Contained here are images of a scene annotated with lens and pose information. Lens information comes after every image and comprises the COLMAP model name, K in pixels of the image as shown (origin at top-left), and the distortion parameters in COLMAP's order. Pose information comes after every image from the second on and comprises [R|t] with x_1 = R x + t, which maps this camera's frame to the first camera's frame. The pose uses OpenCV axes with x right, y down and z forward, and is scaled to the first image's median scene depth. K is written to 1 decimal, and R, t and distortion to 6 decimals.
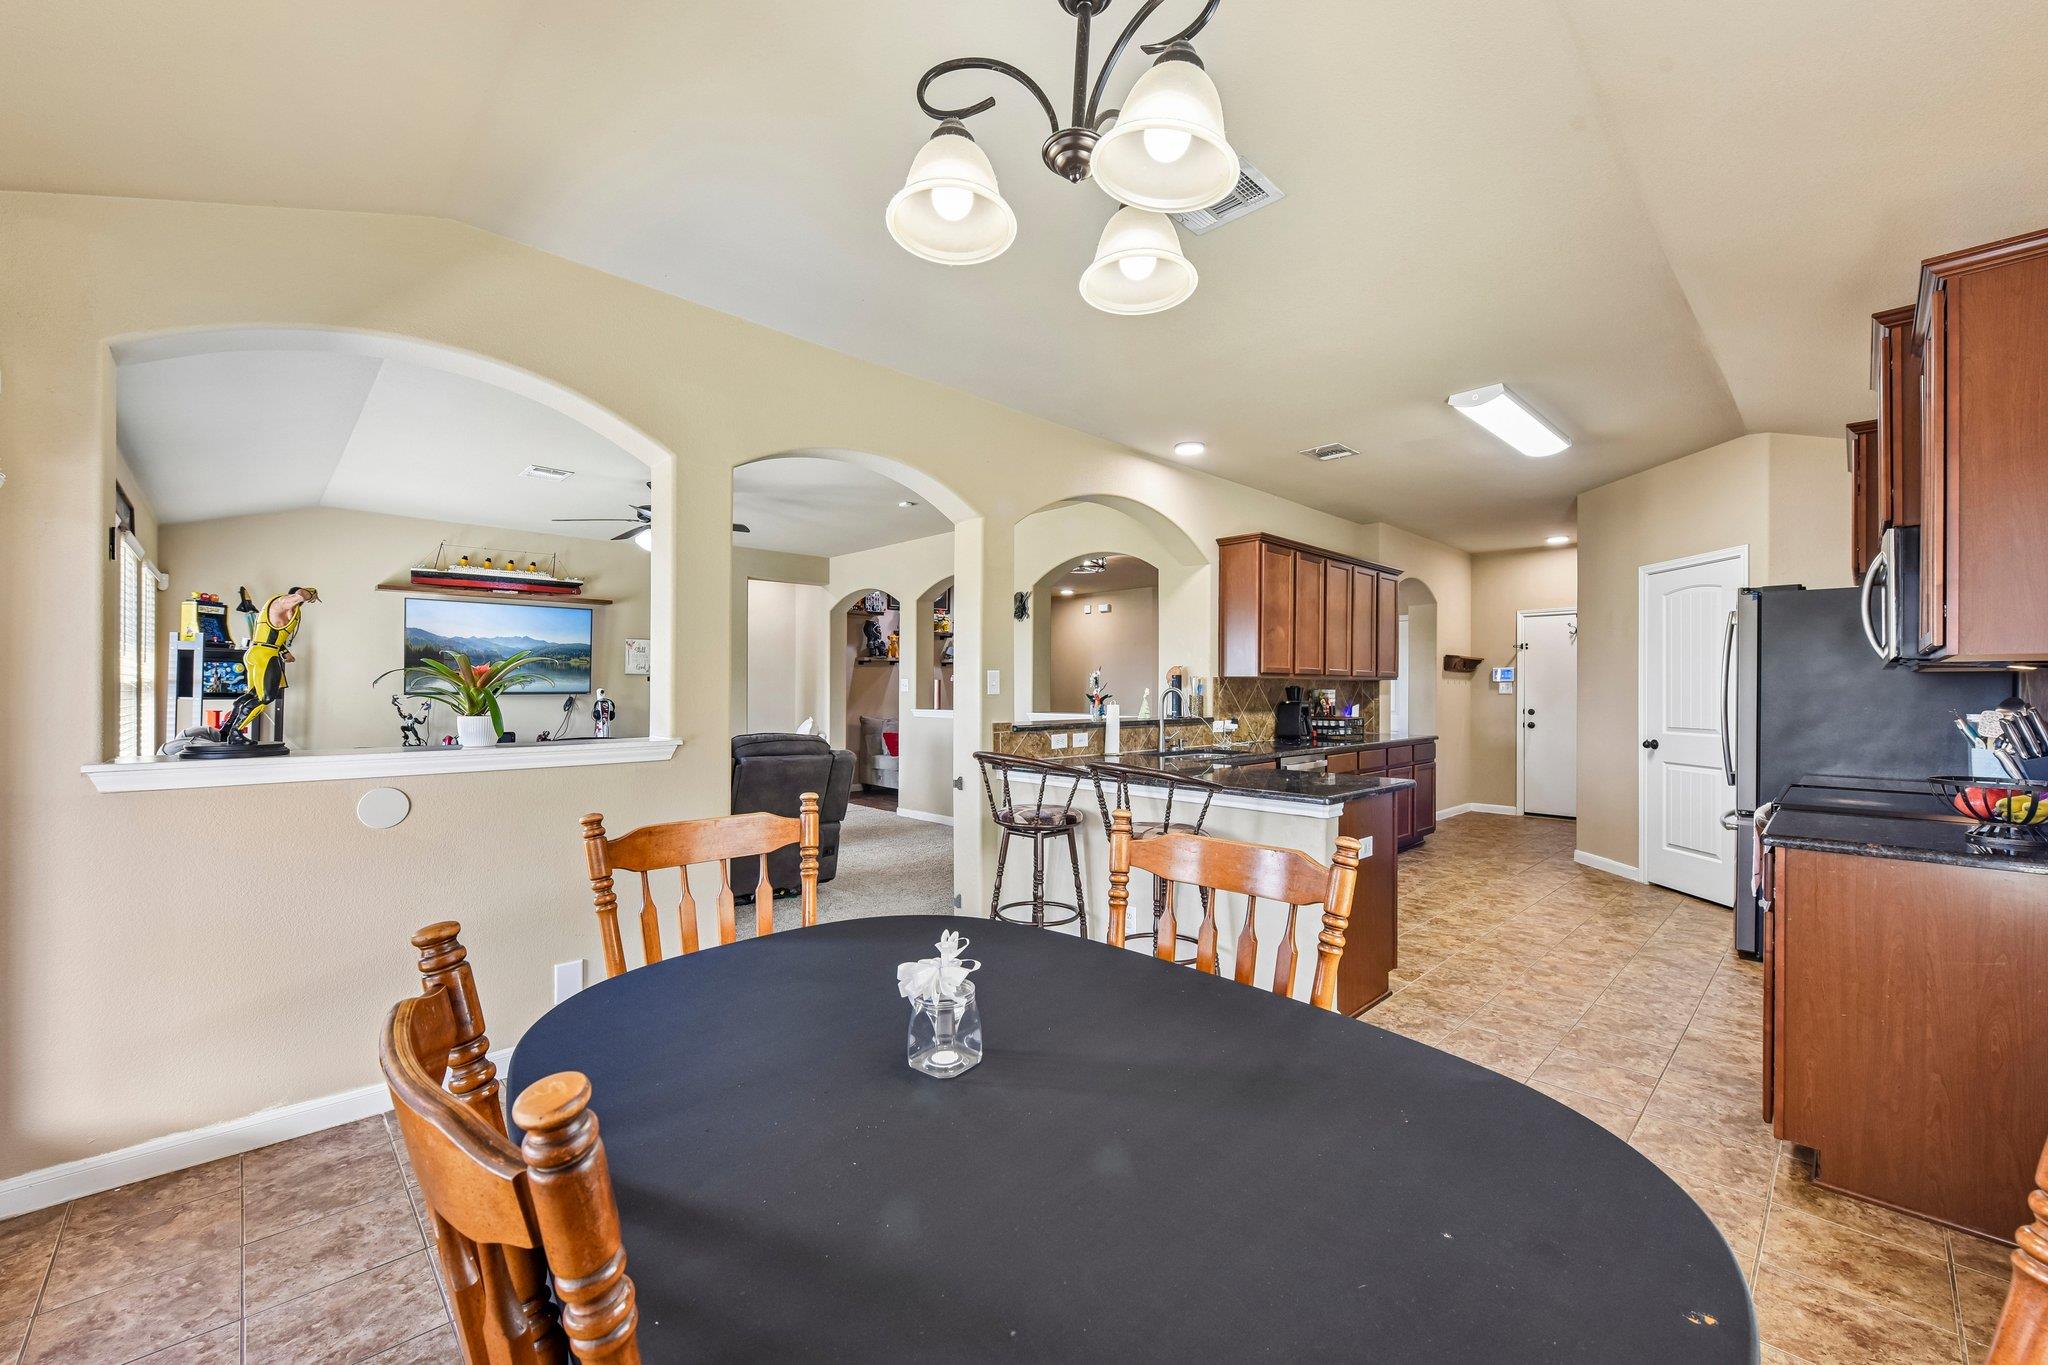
lens RADIAL K [[811.6, 0, 1036.2], [0, 811.6, 691.3], [0, 0, 1]] dist [0.002411, -0.002091]
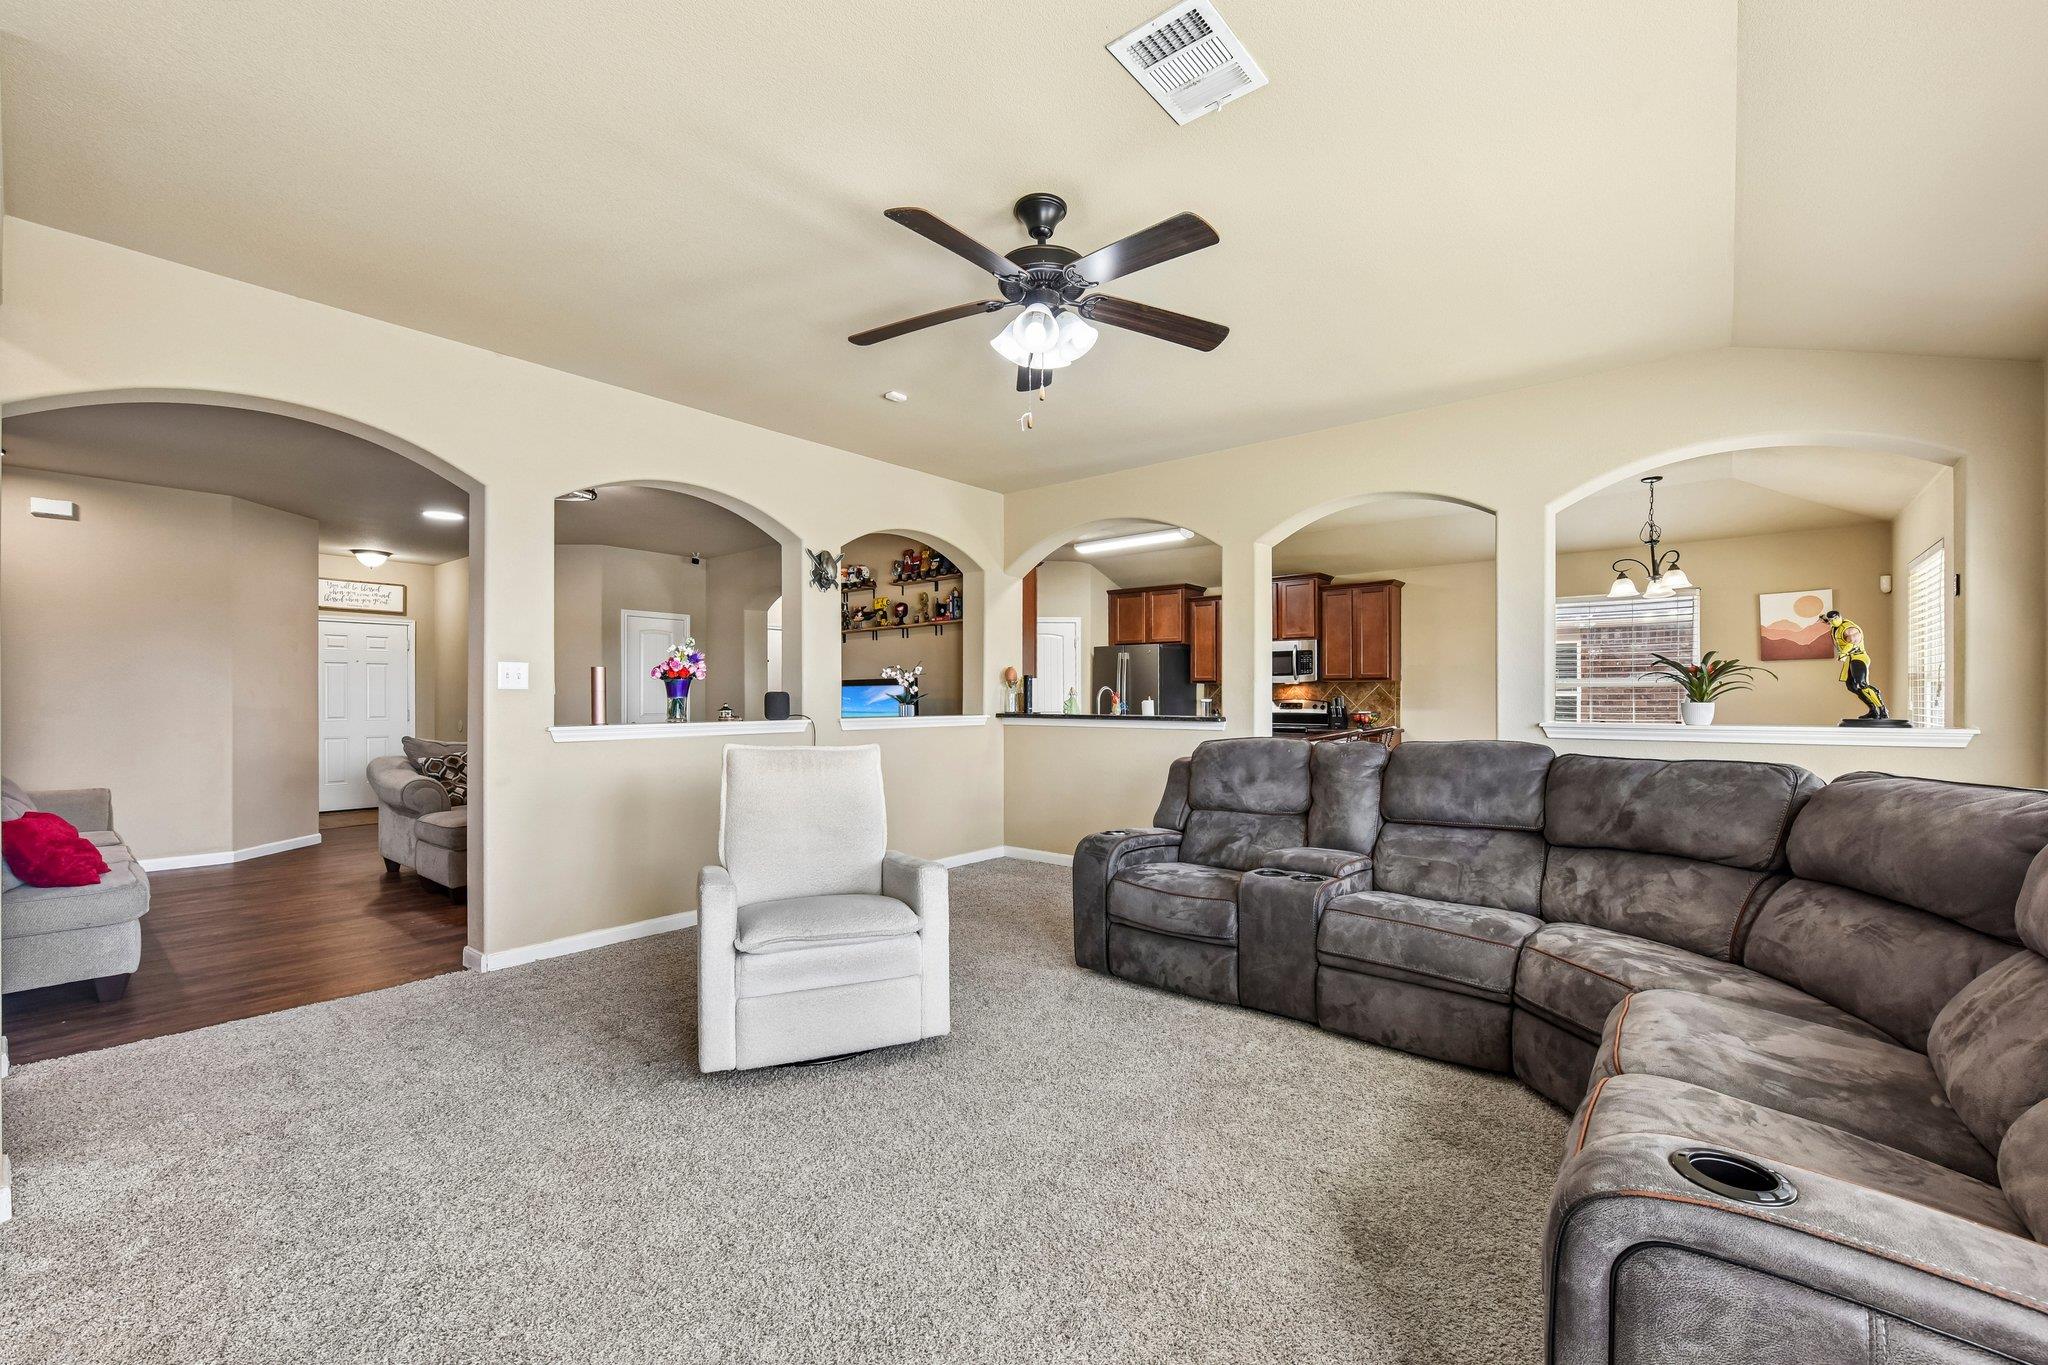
lens RADIAL K [[811.6, 0, 1026.7], [0, 811.6, 688.2], [0, 0, 1]] dist [0.002411, -0.002091]
pose [[-0.092118, 0.006166, 0.995729, -0.924807], [0.002766, 0.999979, -0.005936, 0.004018], [-0.995744, 0.002207, -0.092133, 1.098500]]
